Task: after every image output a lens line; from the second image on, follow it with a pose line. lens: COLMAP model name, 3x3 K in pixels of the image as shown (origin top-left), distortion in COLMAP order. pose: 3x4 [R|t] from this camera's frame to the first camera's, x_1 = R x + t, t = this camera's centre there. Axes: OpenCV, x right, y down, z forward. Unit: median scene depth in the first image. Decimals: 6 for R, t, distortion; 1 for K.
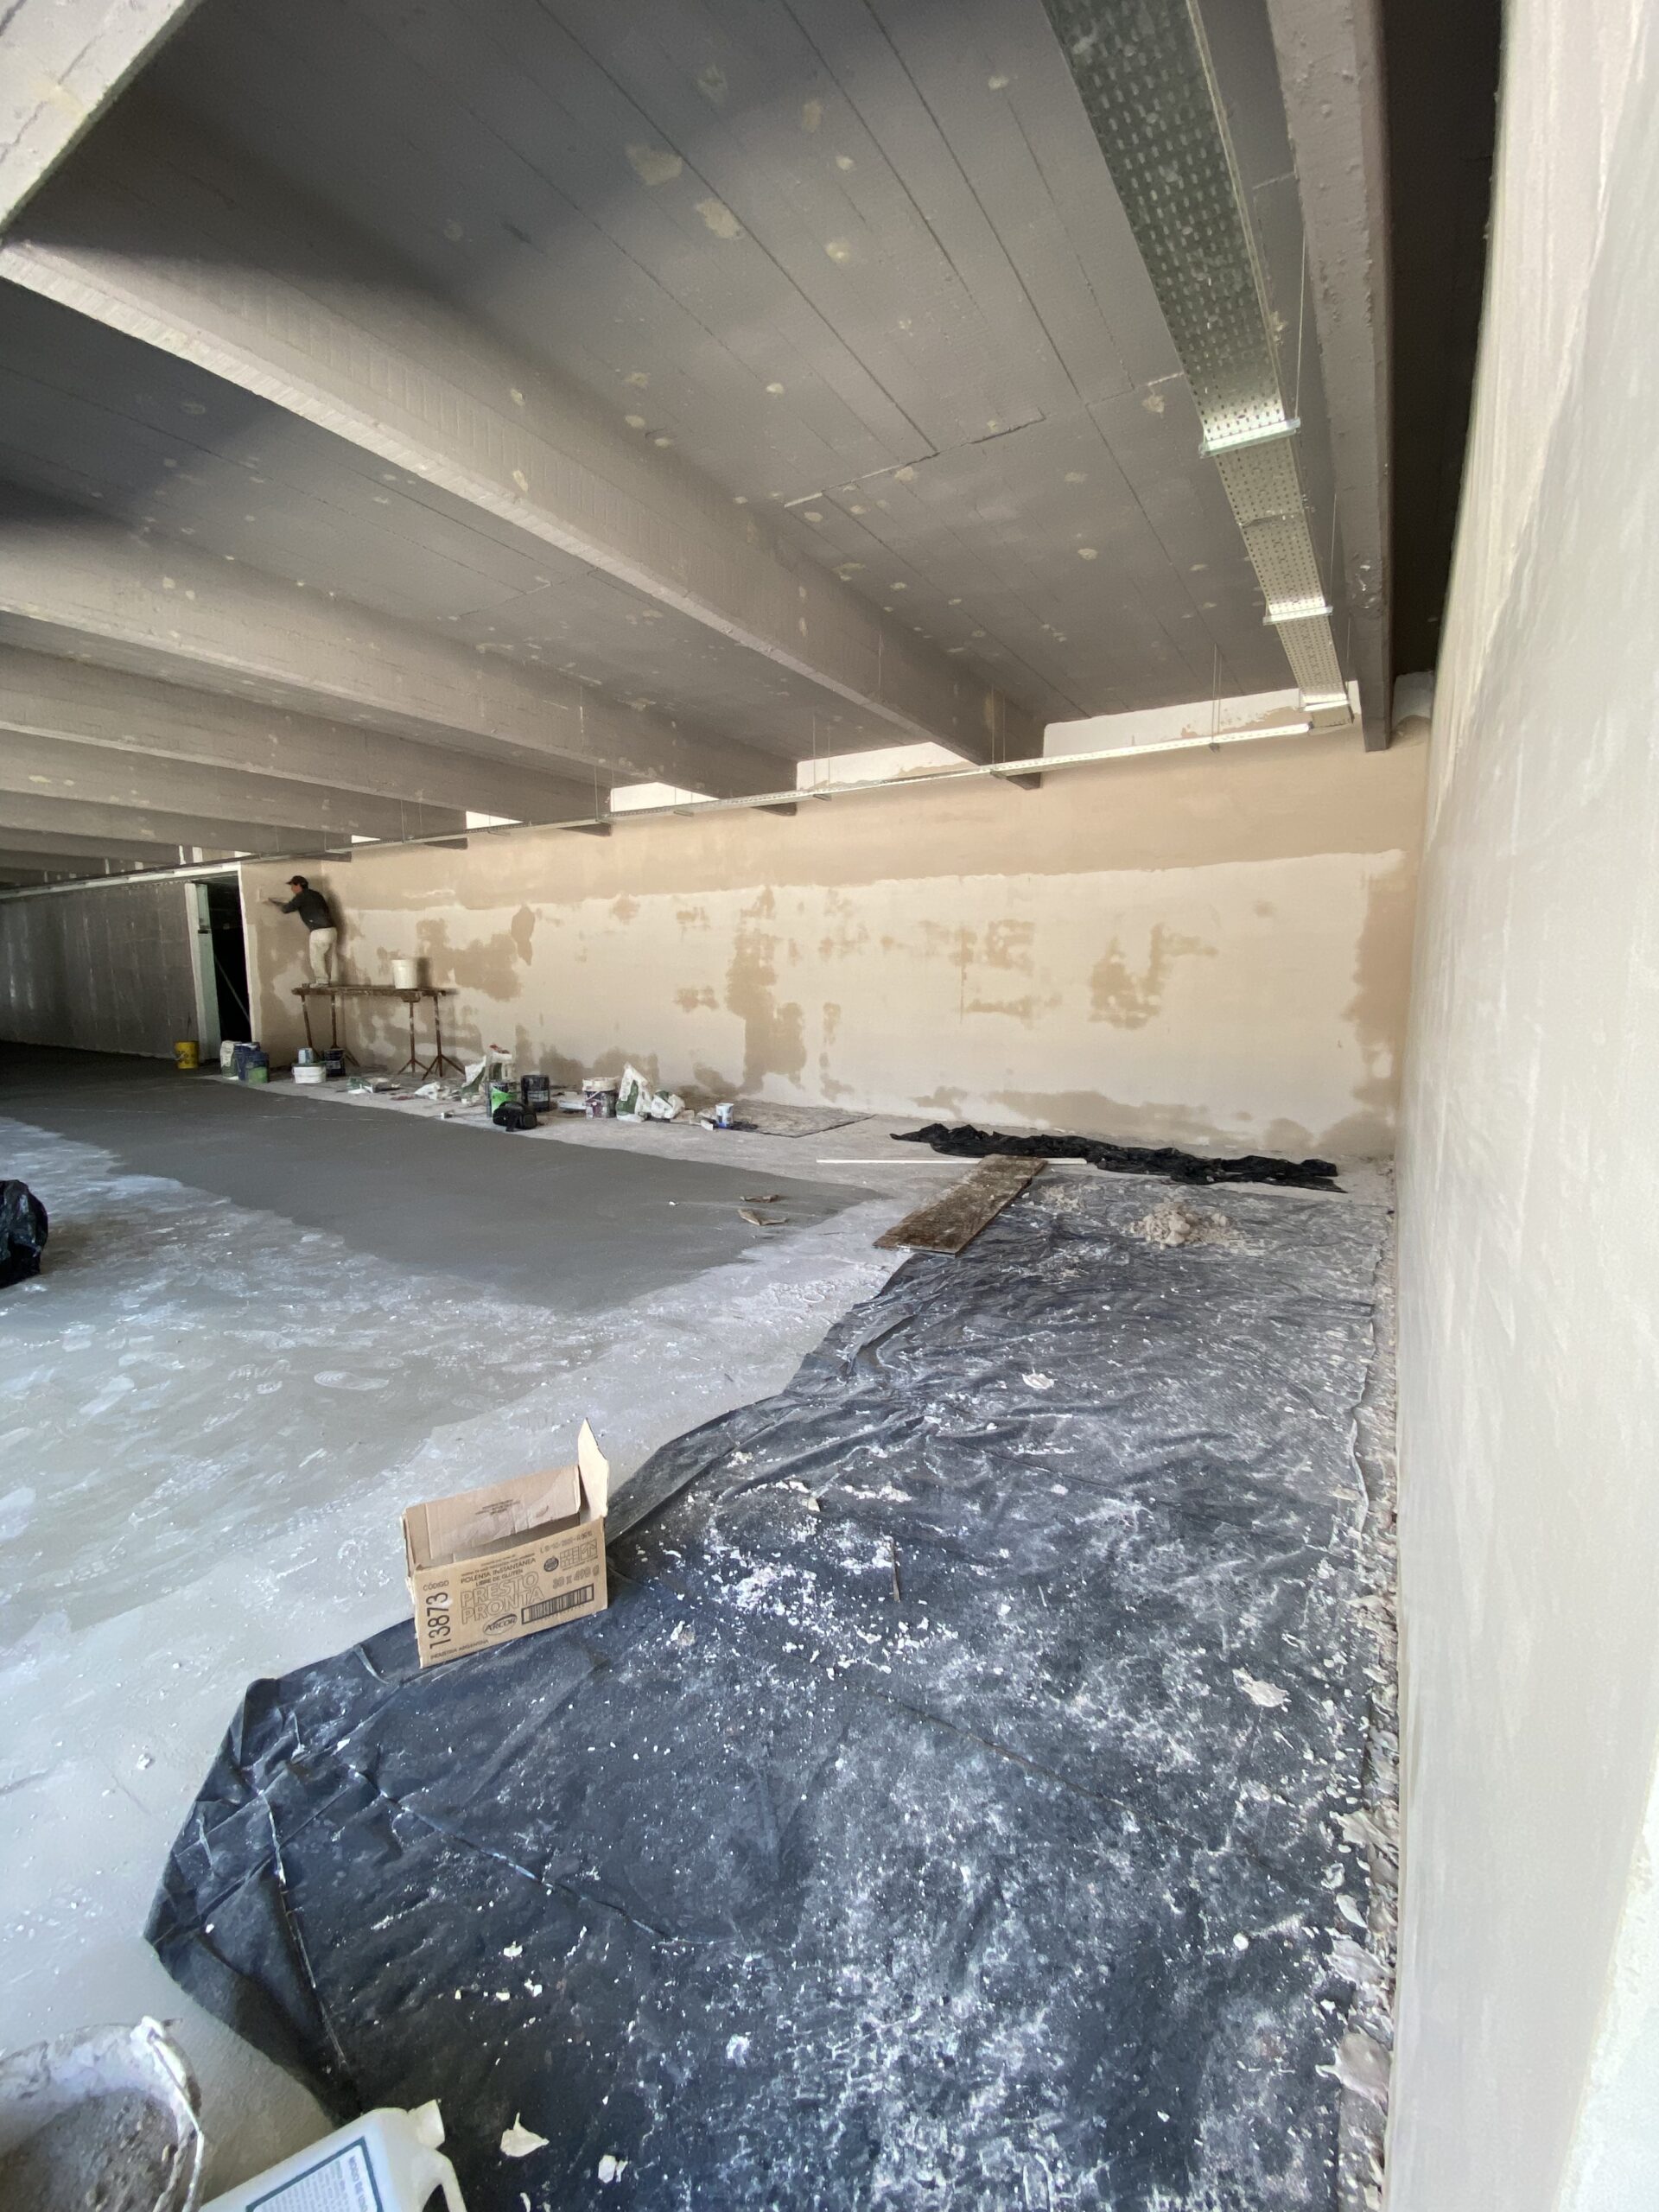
lens RADIAL K [[901.8, 0, 823.0], [0, 901.8, 1098.9], [0, 0, 1]] dist [-0.034448, -0.002467]
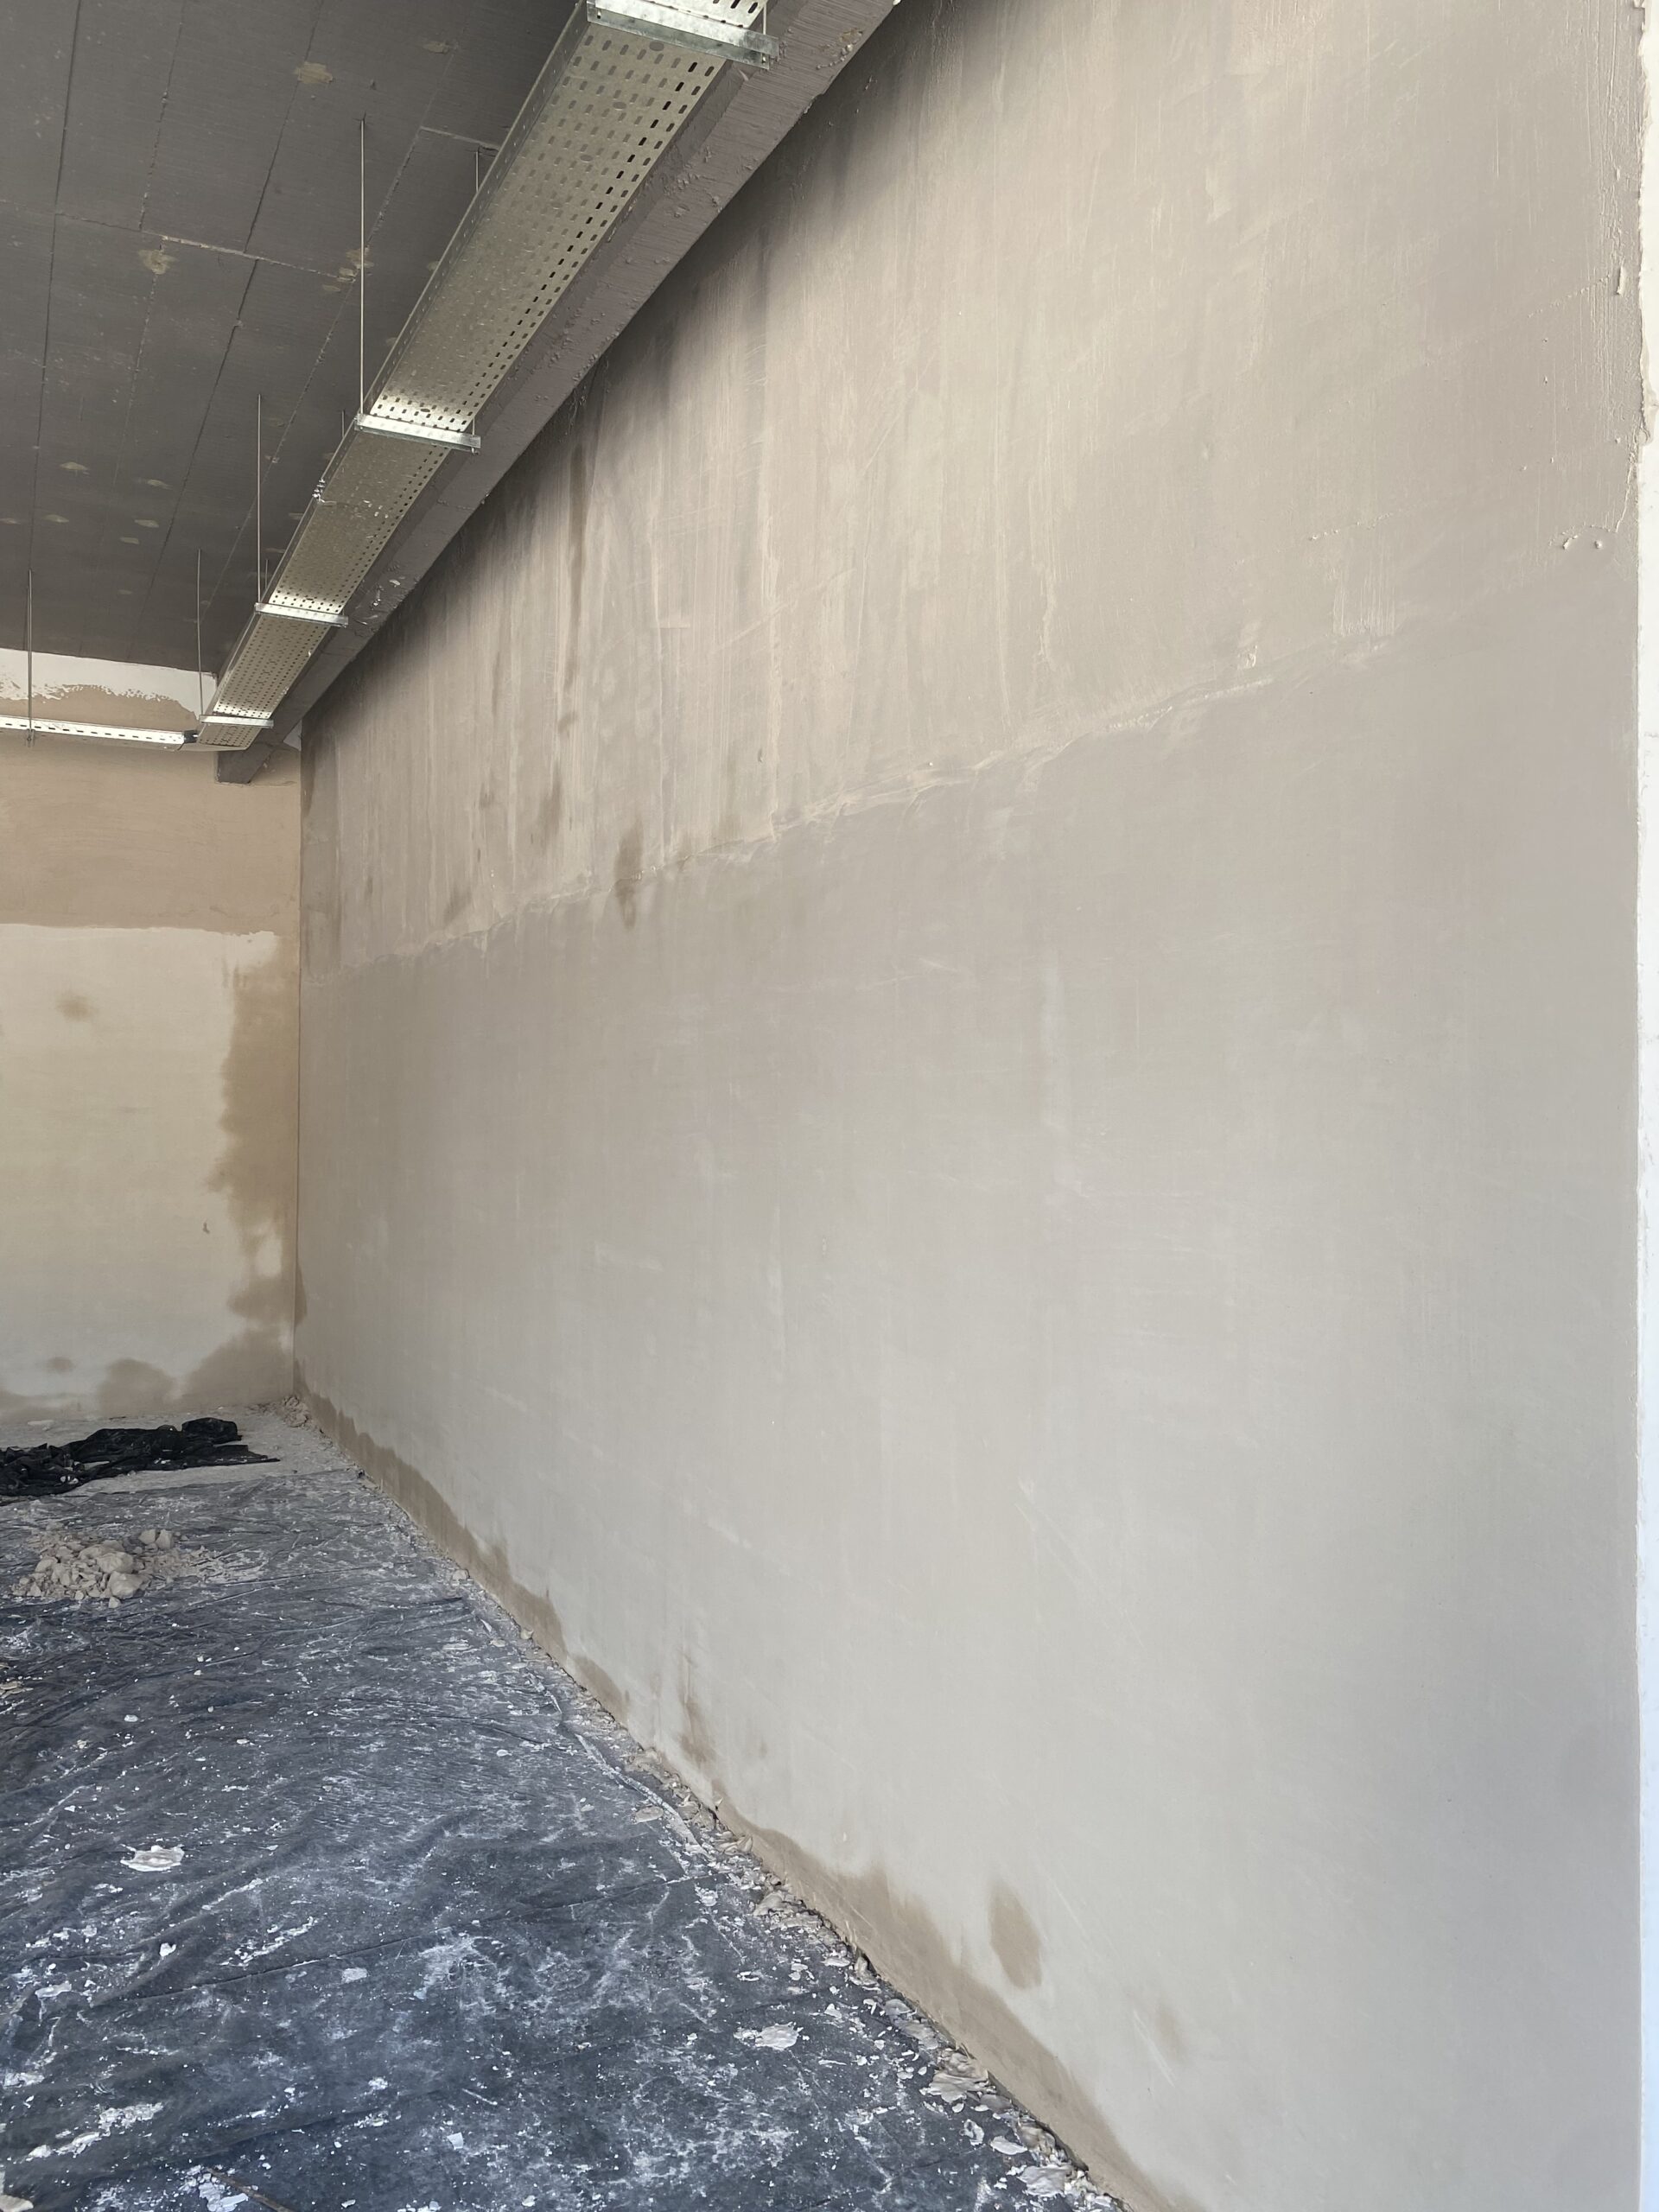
lens RADIAL K [[1692.5, 0, 826.7], [0, 1692.5, 1104.1], [0, 0, 1]] dist [0.030052, -0.025289]
pose [[0.510207, 0.000215, 0.860052, -0.660058], [0.113217, 0.991281, -0.067411, -0.053220], [-0.852567, 0.131767, 0.505734, 0.040524]]
